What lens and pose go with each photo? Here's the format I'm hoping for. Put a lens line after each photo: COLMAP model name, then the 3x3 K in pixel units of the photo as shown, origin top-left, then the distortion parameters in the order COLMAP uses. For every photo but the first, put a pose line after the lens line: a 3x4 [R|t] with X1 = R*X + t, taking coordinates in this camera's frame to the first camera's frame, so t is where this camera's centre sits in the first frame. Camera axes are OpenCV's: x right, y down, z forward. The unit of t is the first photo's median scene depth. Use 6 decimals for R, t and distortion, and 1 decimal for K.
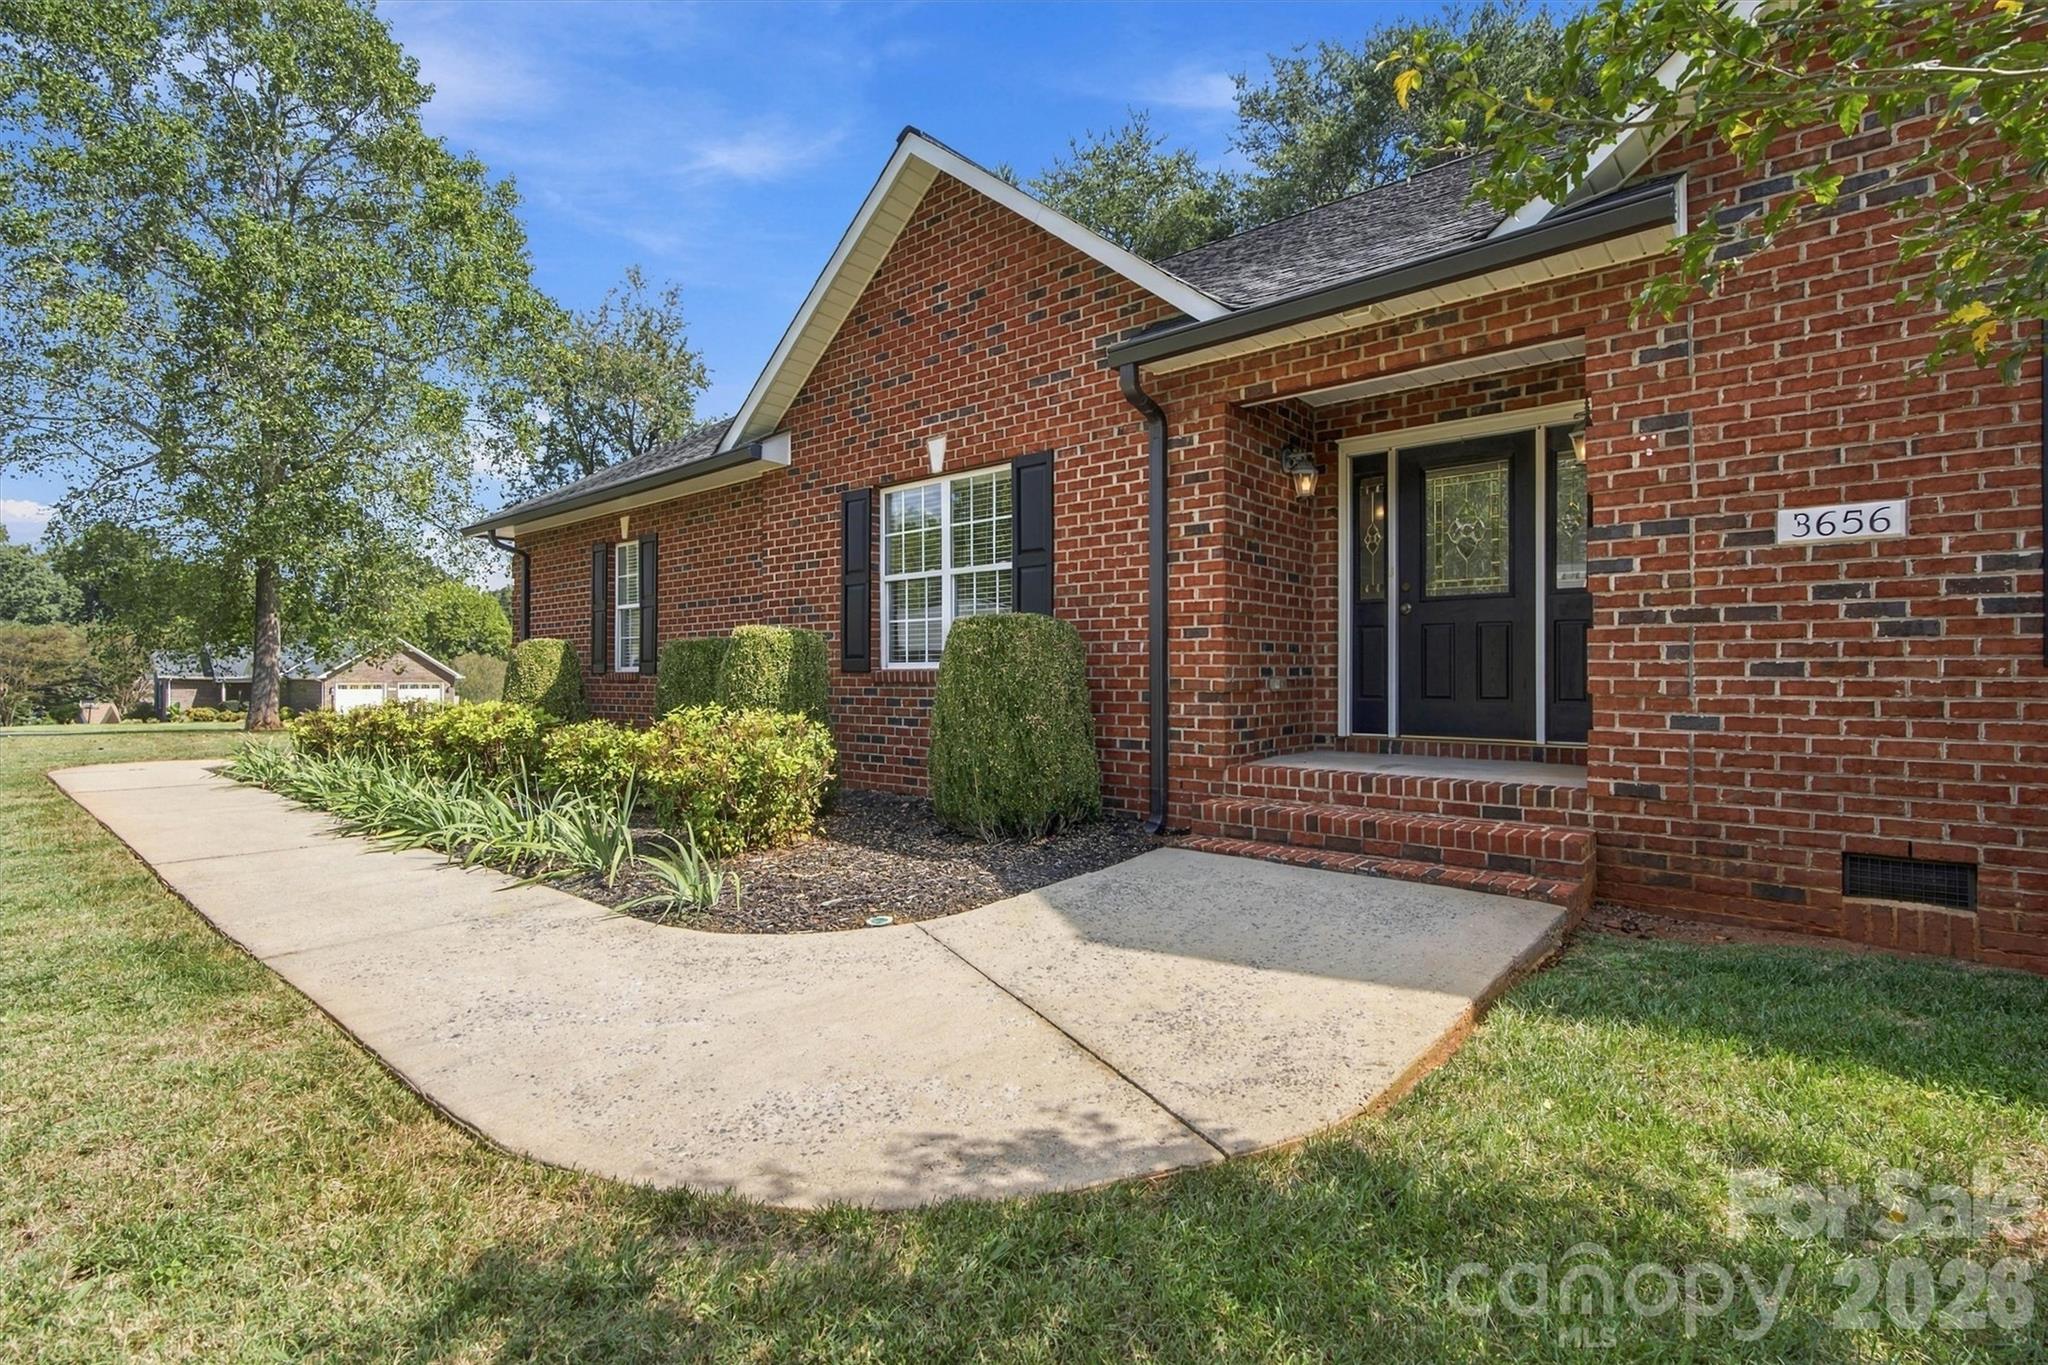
lens RADIAL K [[933.0, 0, 1024.0], [0, 933.0, 682.5], [0, 0, 1]] dist [0.000233, -0.000247]
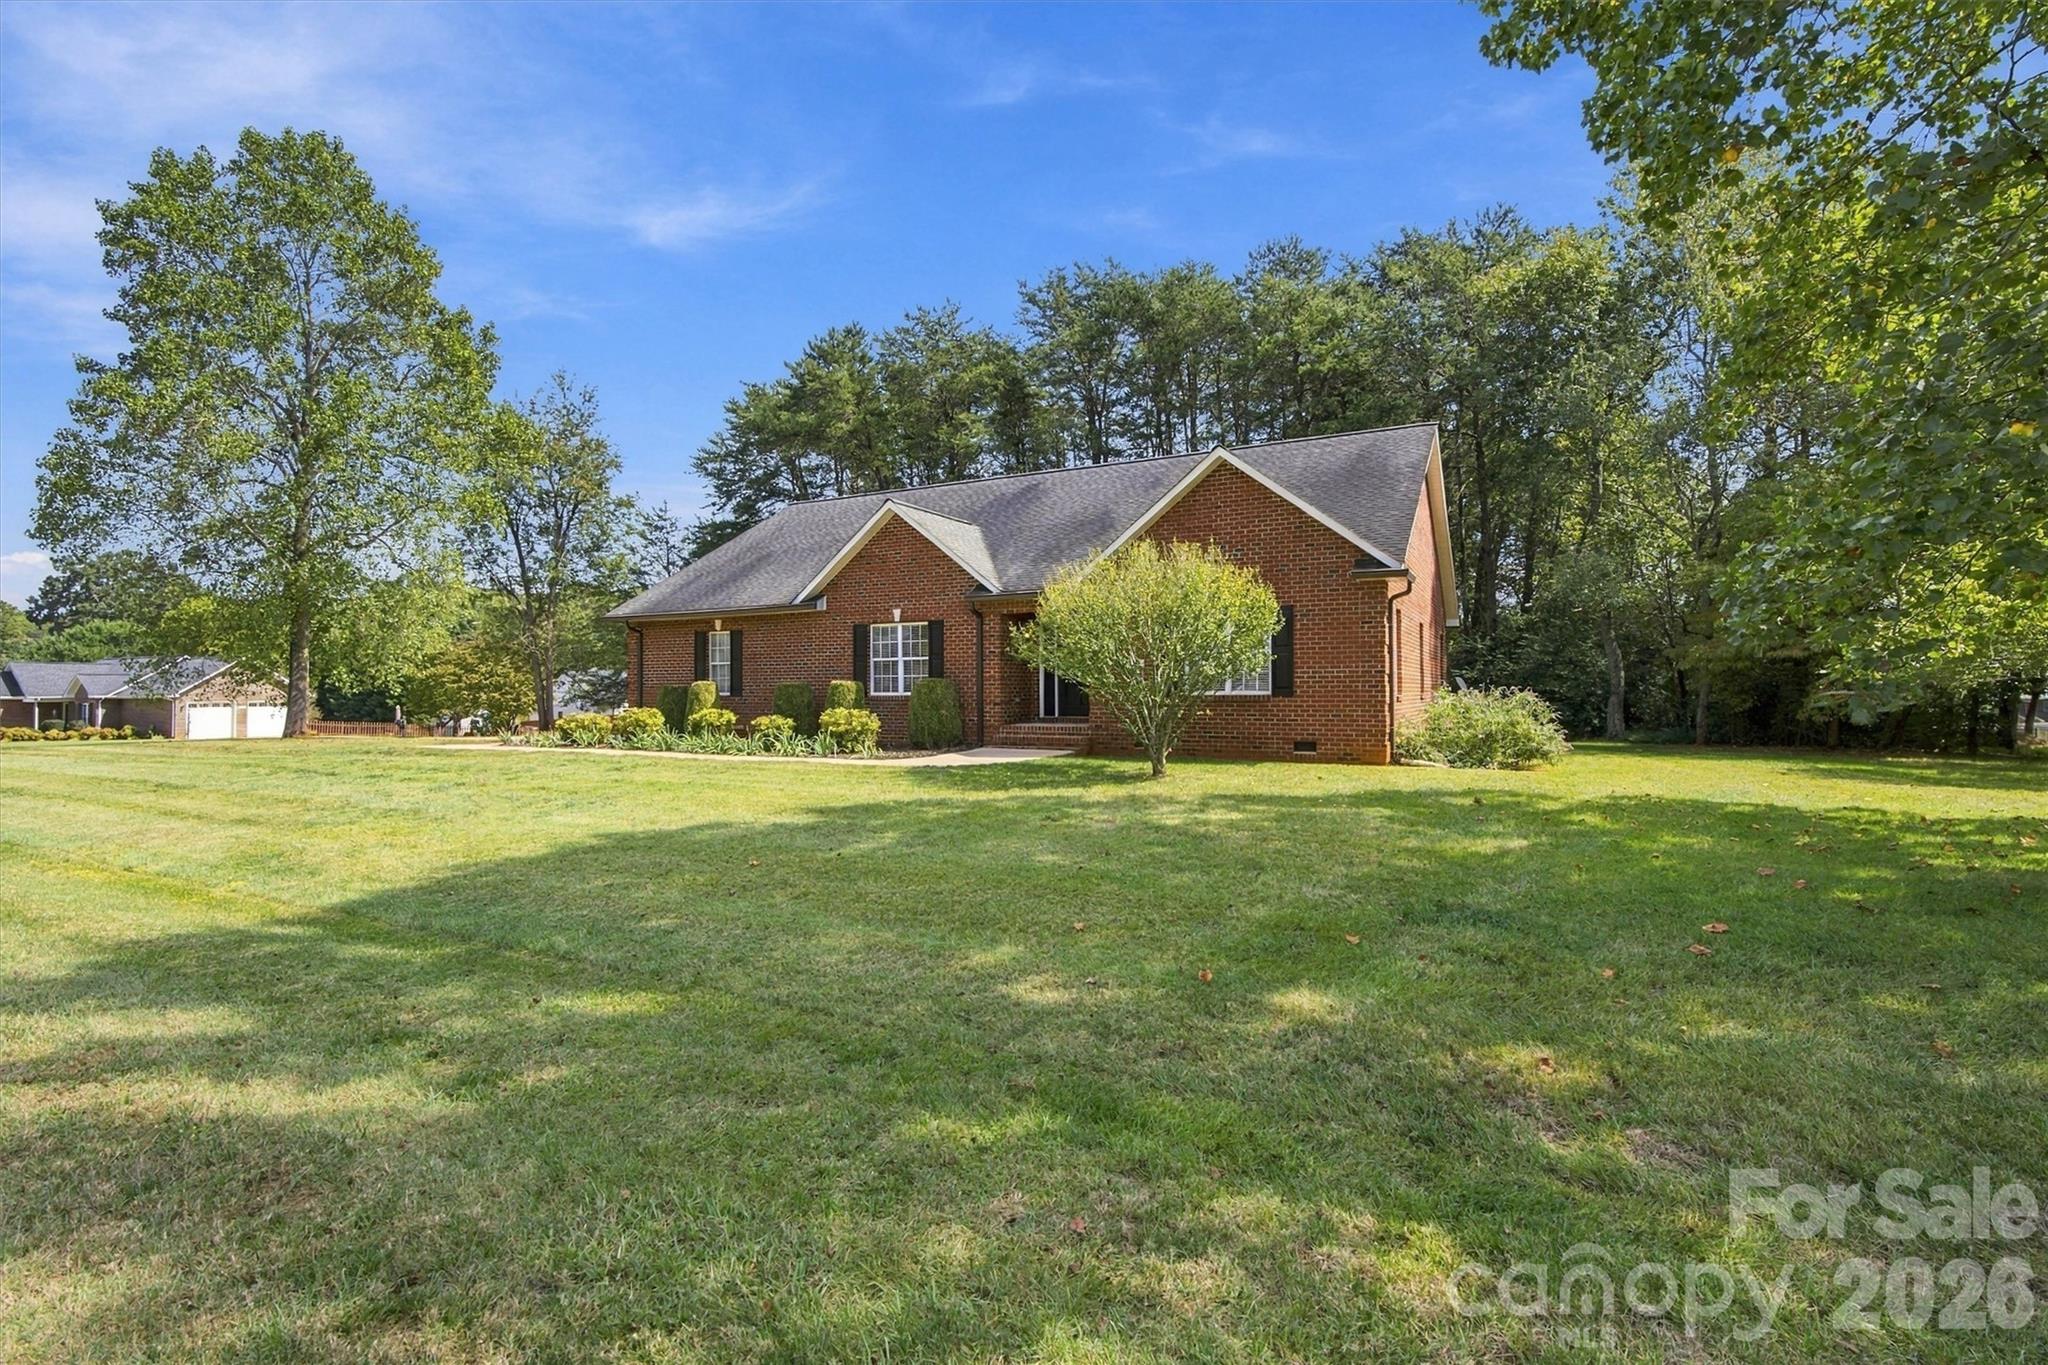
lens RADIAL K [[933.0, 0, 1024.0], [0, 933.0, 682.5], [0, 0, 1]] dist [0.000233, -0.000247]
pose [[0.978412, -0.000274, 0.206663, -0.289901], [0.003803, 0.999854, -0.016676, -0.005367], [-0.206628, 0.017102, 0.978270, -1.689322]]
